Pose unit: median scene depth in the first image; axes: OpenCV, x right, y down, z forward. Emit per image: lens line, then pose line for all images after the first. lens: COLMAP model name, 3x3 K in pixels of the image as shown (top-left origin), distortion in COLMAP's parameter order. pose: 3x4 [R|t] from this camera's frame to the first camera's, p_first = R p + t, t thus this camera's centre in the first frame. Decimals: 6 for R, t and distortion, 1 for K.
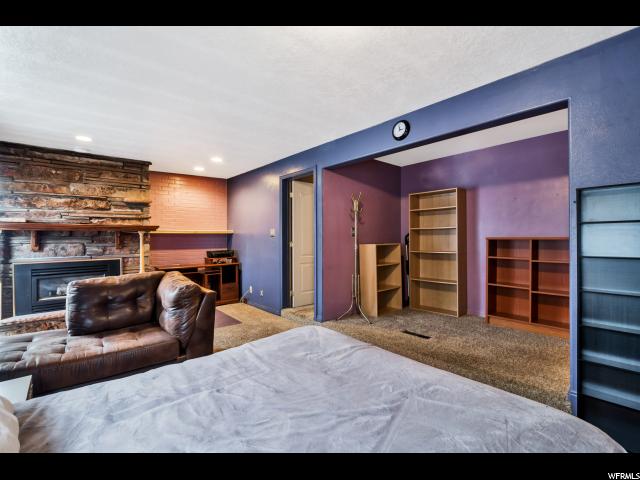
lens RADIAL K [[294.6, 0, 319.9], [0, 294.6, 239.4], [0, 0, 1]] dist [-0.009284, 0.000693]
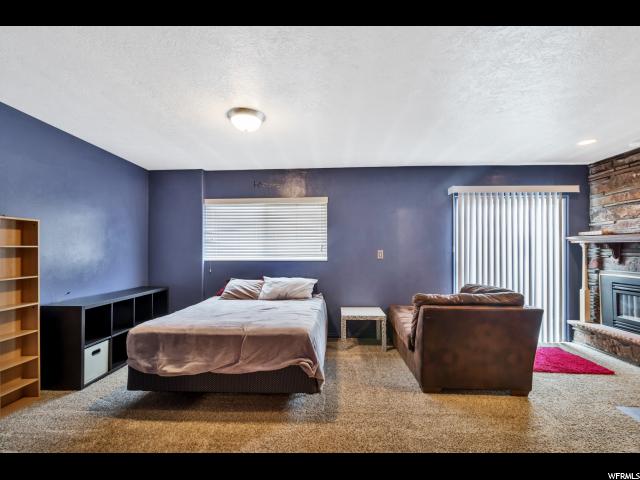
lens RADIAL K [[294.6, 0, 320.8], [0, 294.6, 244.1], [0, 0, 1]] dist [-0.009284, 0.000693]
pose [[-0.692373, -0.008649, -0.721488, 0.393625], [-0.005199, 0.999962, -0.006998, -0.012511], [0.721521, -0.001095, -0.692392, 0.954696]]
